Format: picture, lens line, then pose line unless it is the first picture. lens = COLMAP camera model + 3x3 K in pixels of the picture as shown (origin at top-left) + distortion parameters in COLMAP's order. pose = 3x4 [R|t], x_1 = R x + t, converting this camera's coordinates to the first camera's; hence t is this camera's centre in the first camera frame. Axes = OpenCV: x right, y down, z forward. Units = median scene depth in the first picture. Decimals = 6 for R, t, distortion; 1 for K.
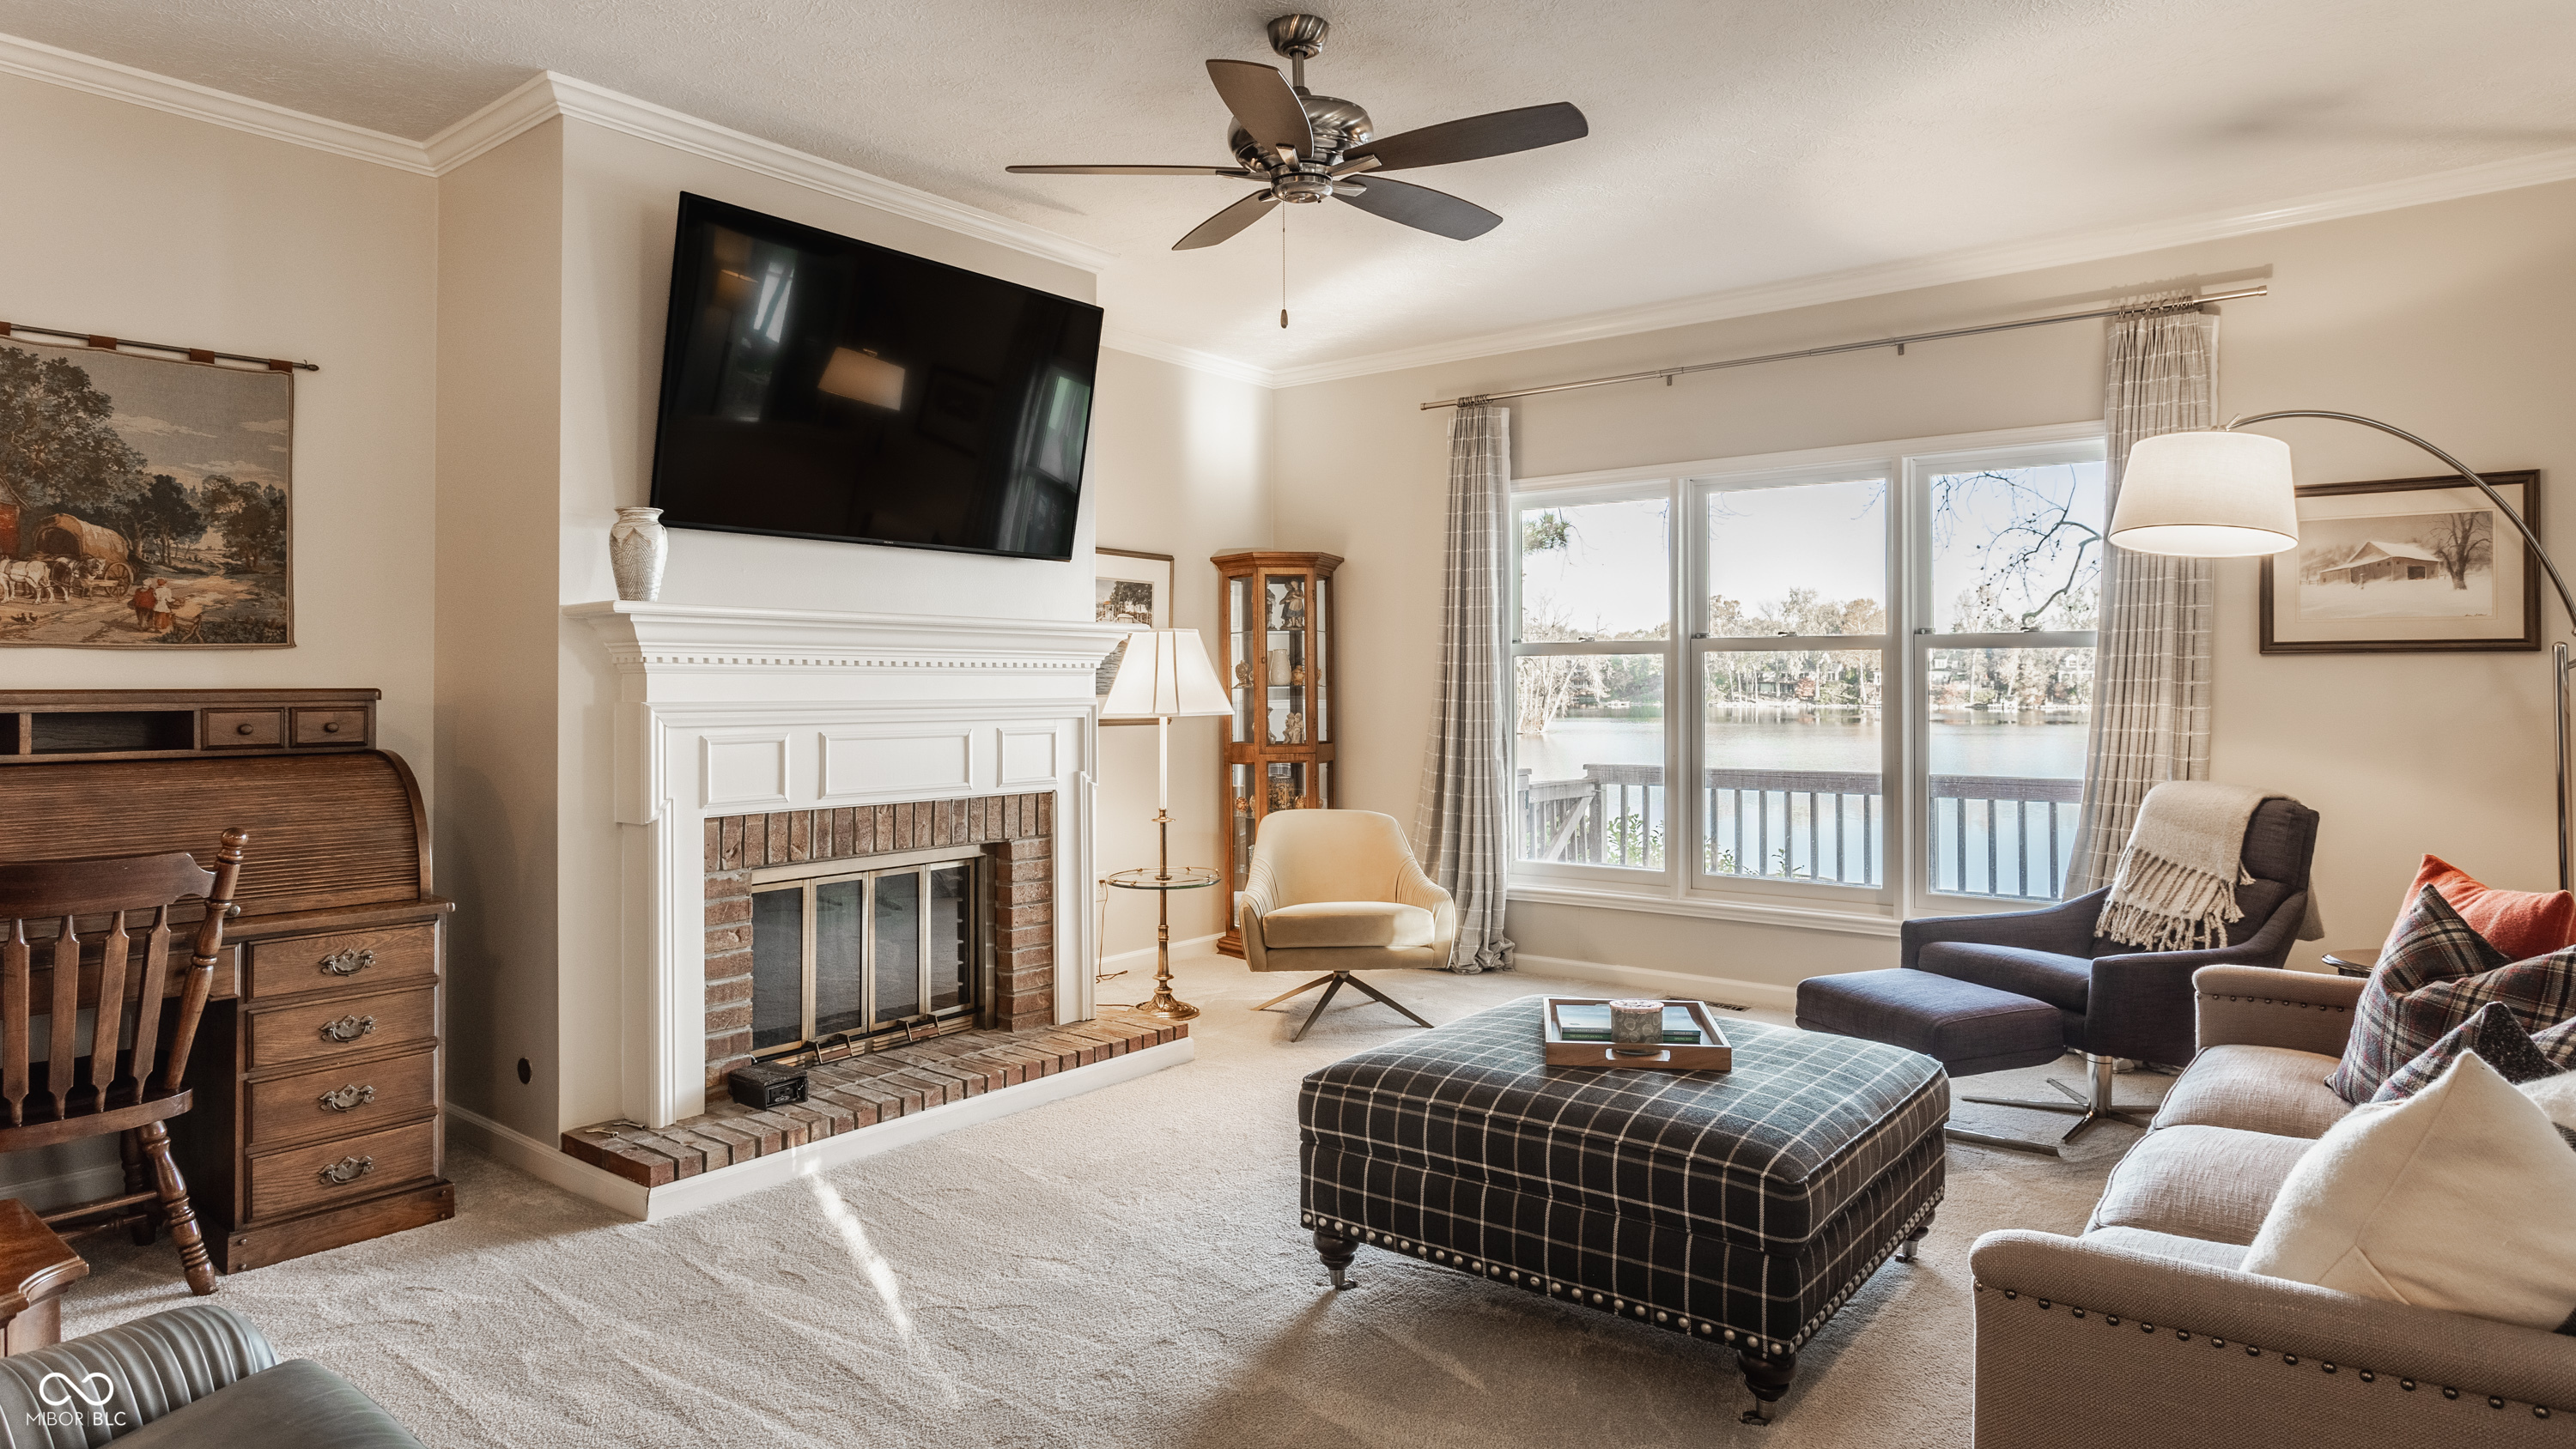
lens RADIAL K [[1474.1, 0, 1275.7], [0, 1474.1, 651.5], [0, 0, 1]] dist [-0.002228, 0.001962]
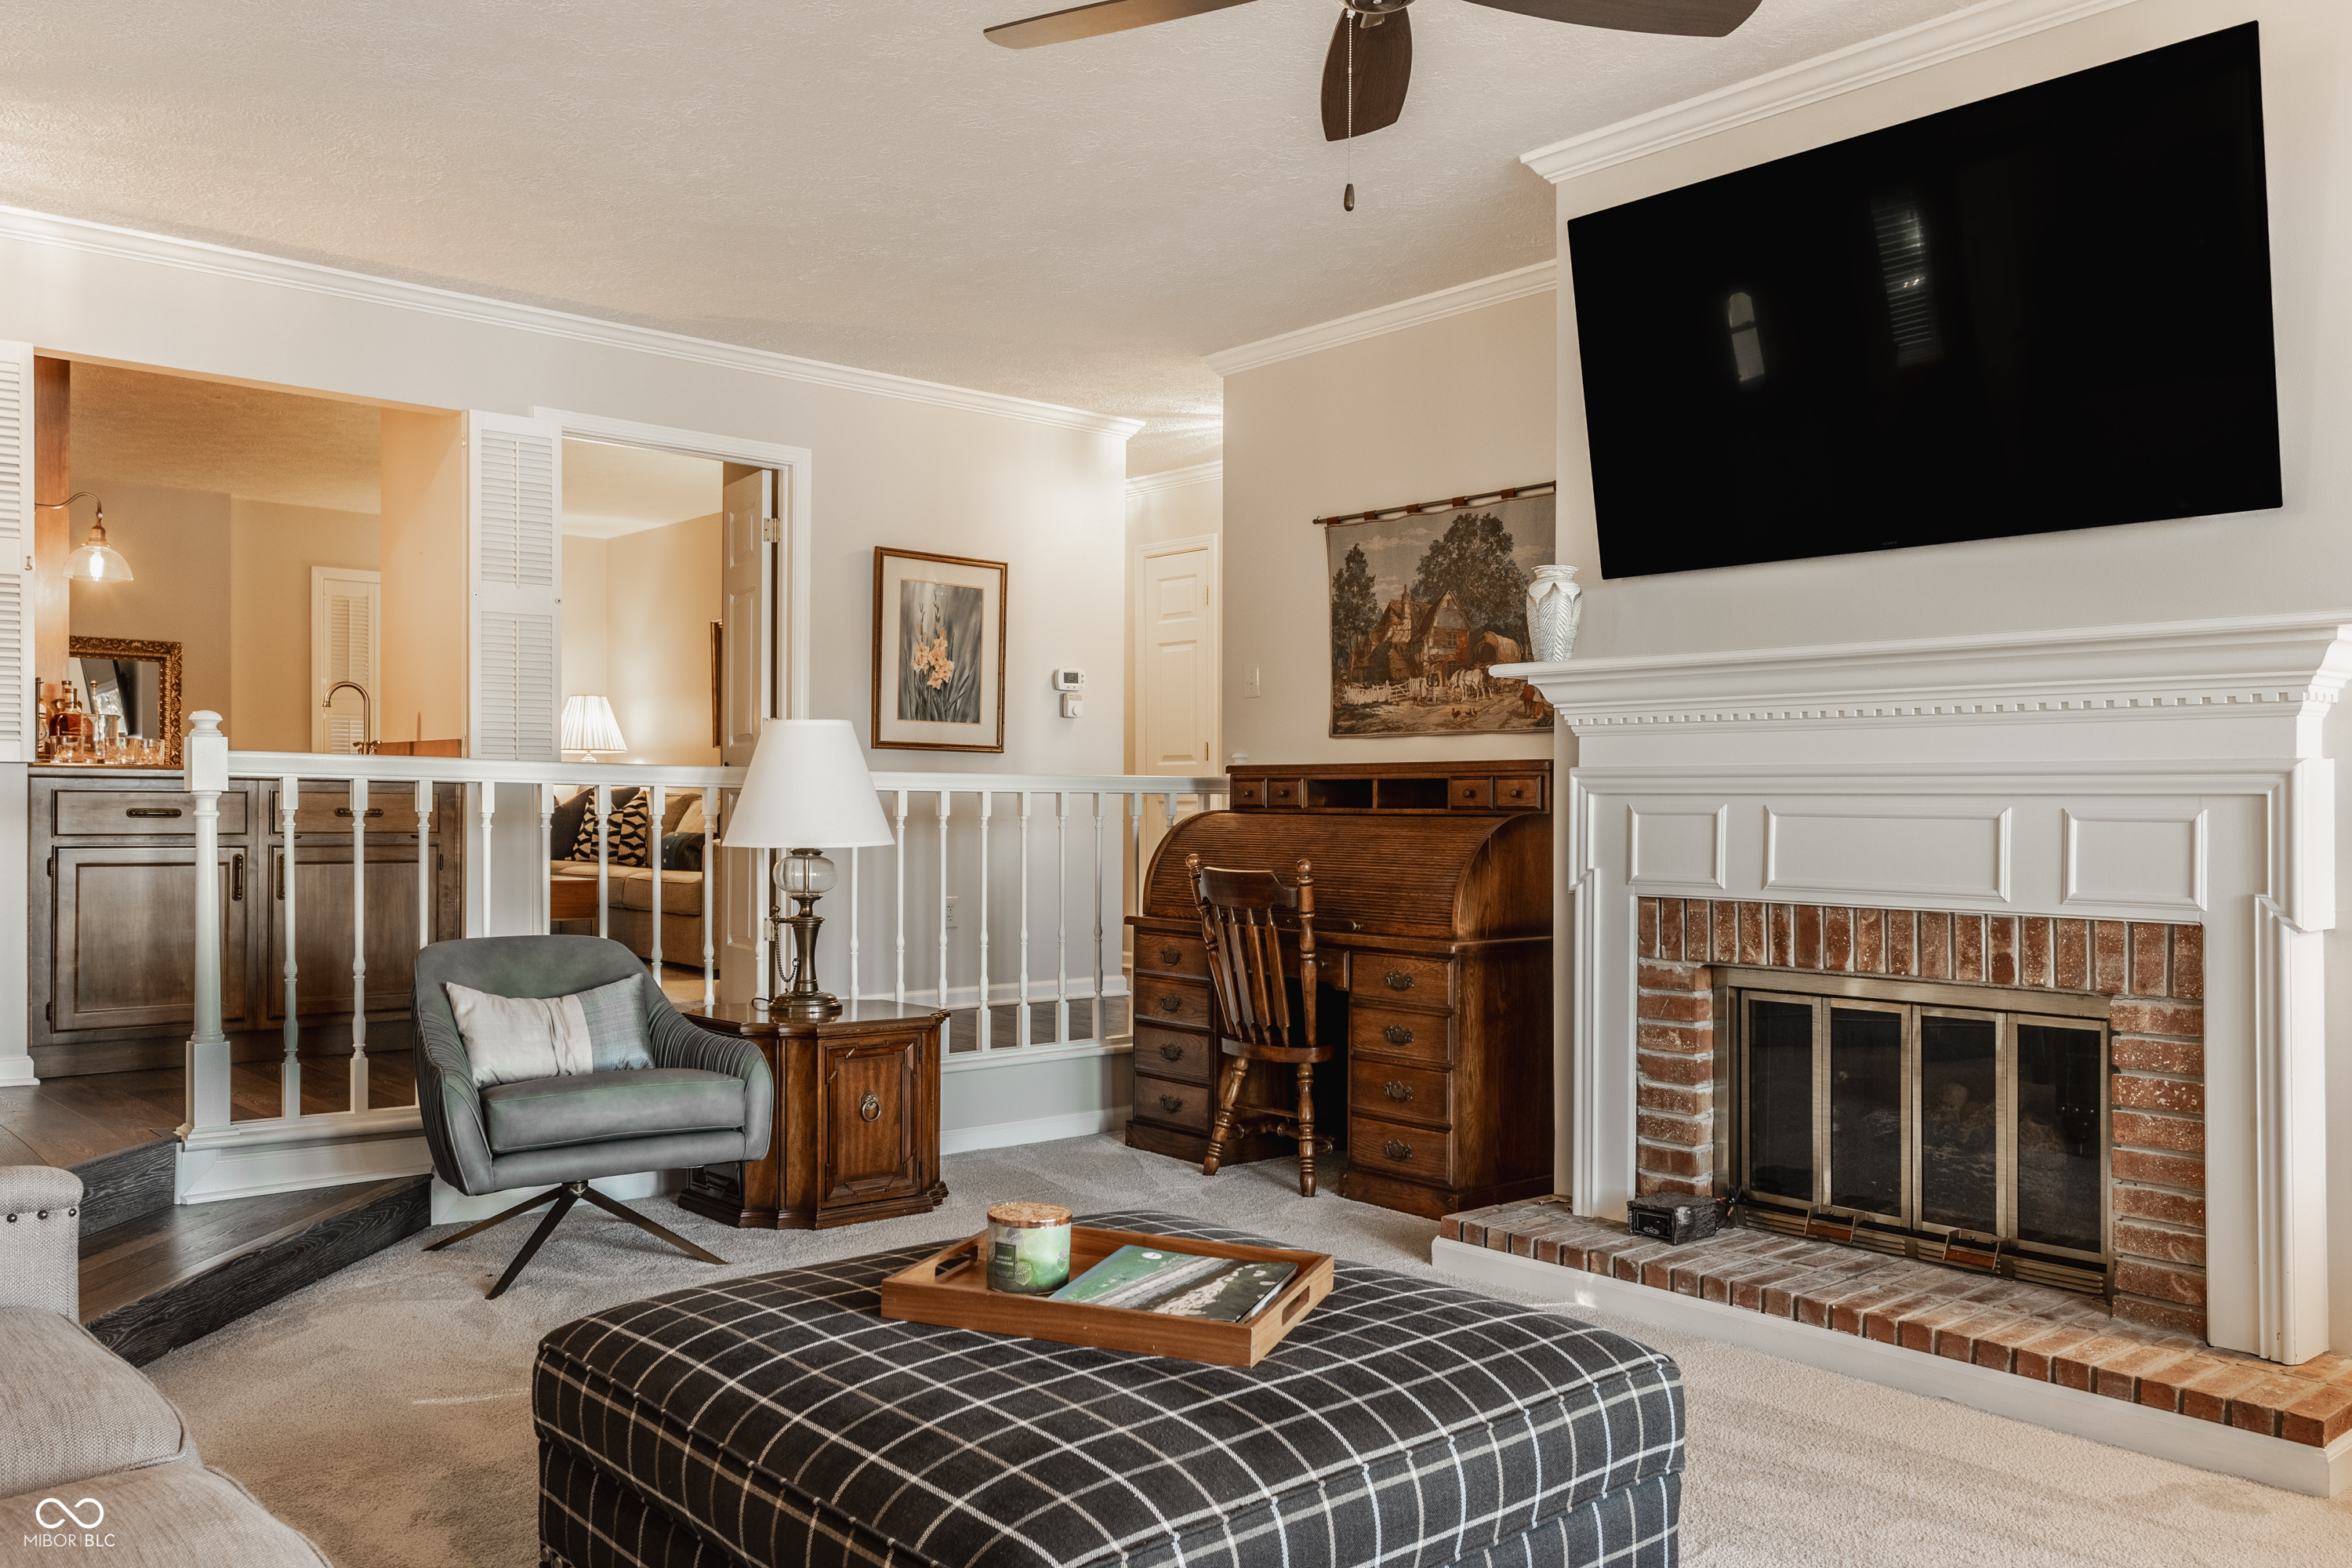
lens RADIAL K [[1817.3, 0, 1176.0], [0, 1817.3, 805.1], [0, 0, 1]] dist [0.004265, 0.005279]
pose [[-0.181929, 0.001190, -0.983311, 0.771281], [0.016627, 0.999860, -0.001866, 0.056109], [0.983171, -0.016689, -0.181923, 0.949696]]
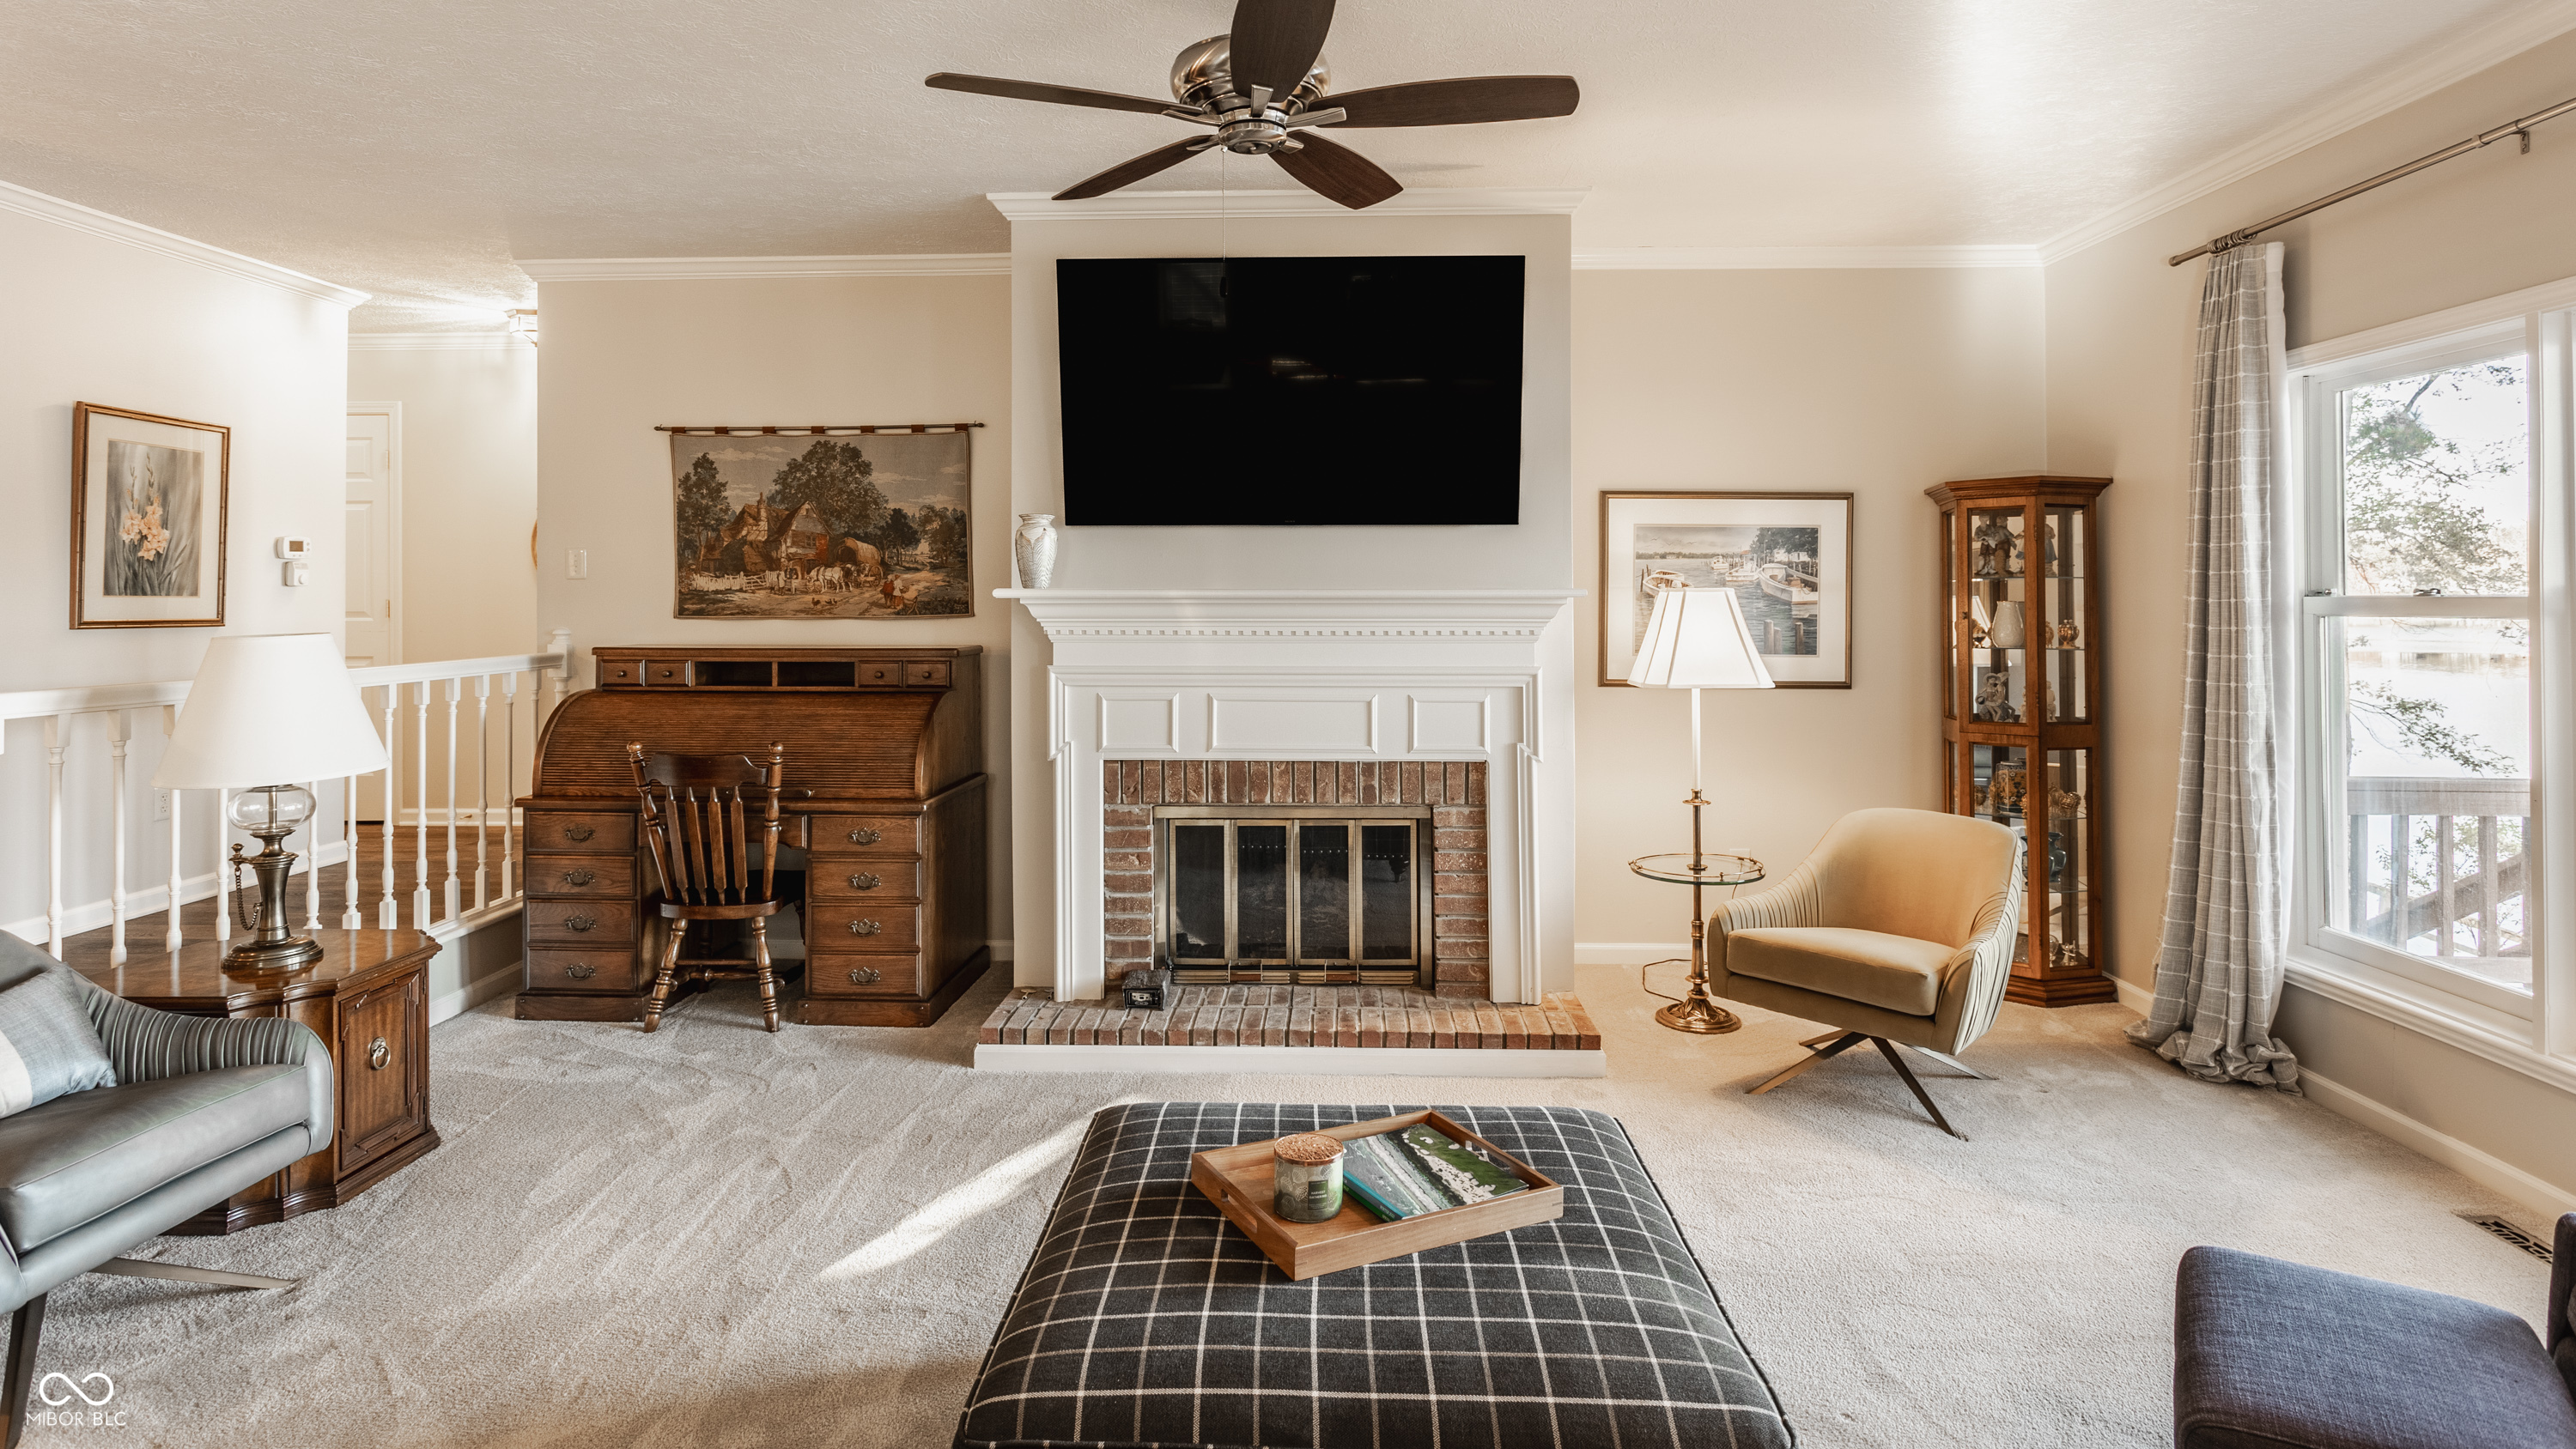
lens RADIAL K [[1344.5, 0, 1281.9], [0, 1344.5, 573.1], [0, 0, 1]] dist [-0.005374, 0.002843]
pose [[0.592572, -0.011770, -0.805431, 0.624629], [0.018373, 0.999831, -0.001094, -0.040475], [0.805308, -0.014150, 0.592688, 0.466476]]
